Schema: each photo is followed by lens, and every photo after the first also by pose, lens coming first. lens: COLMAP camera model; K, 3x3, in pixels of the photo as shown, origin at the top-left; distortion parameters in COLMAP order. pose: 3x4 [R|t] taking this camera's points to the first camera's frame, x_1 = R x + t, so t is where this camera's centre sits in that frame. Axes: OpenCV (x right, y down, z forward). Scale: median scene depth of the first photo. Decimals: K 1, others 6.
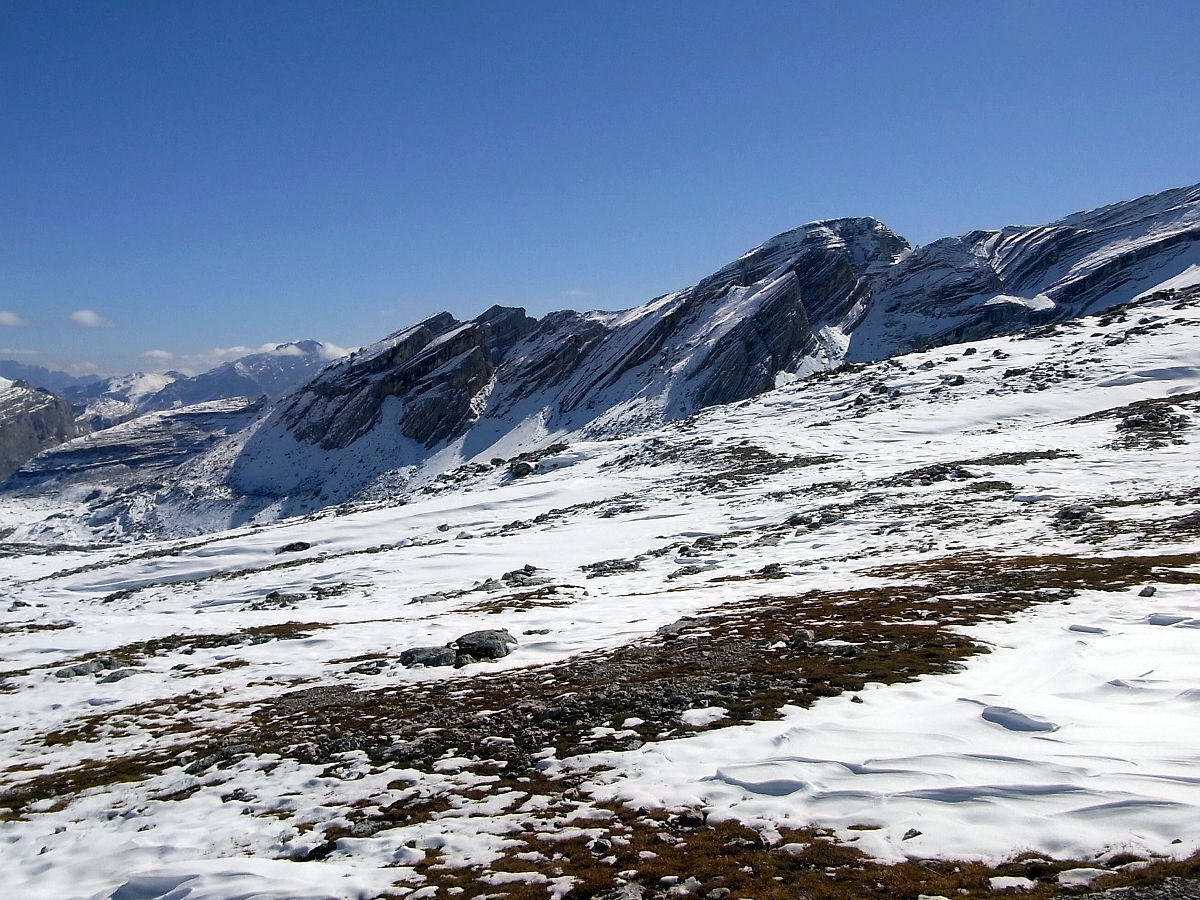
lens RADIAL K [[1392.0, 0, 592.1], [0, 1392.0, 487.8], [0, 0, 1]] dist [0.032903, 0.000000]
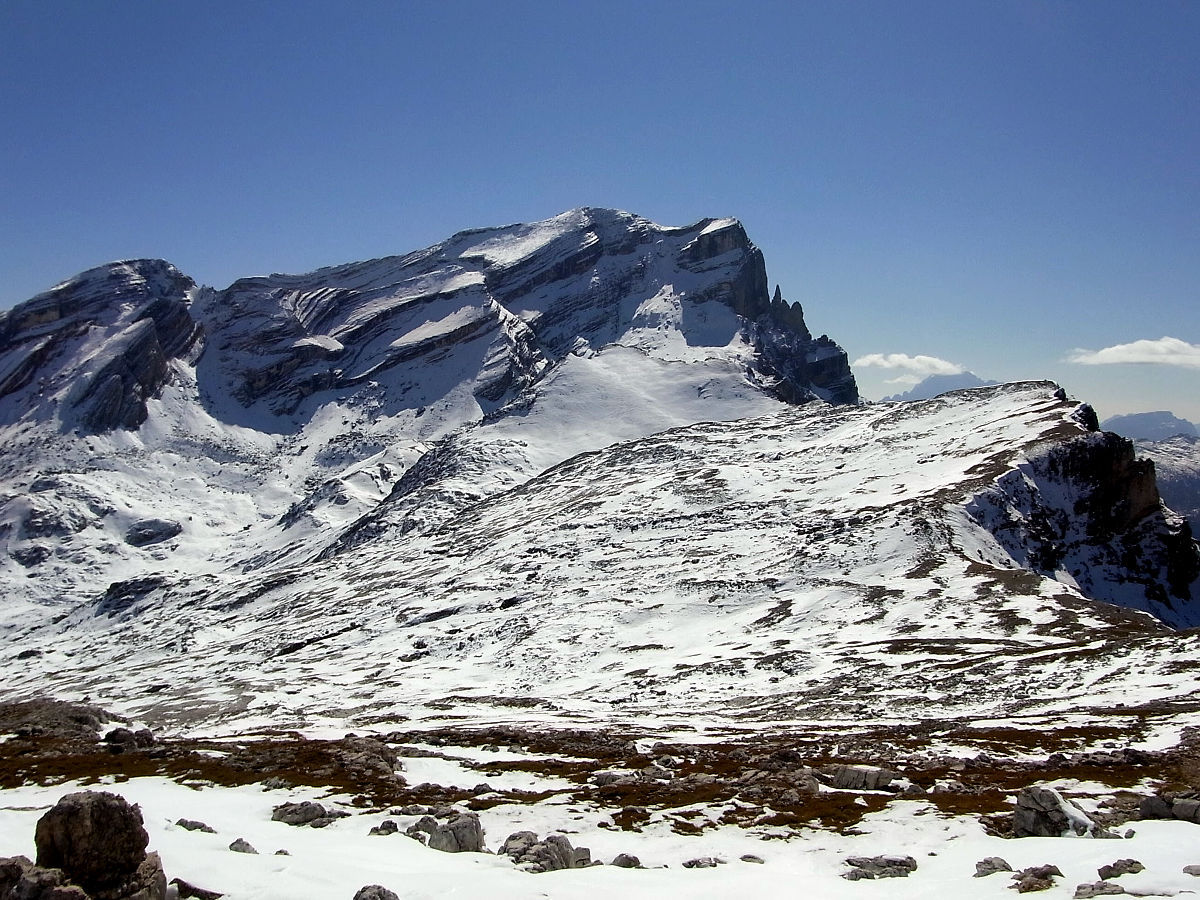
lens RADIAL K [[1188.1, 0, 579.1], [0, 1188.1, 444.1], [0, 0, 1]] dist [-0.040477, 0.000000]
pose [[0.820782, -0.035770, 0.570121, -0.146931], [0.041427, 0.999137, 0.003047, -0.027370], [-0.569738, 0.021118, 0.821555, -0.095501]]
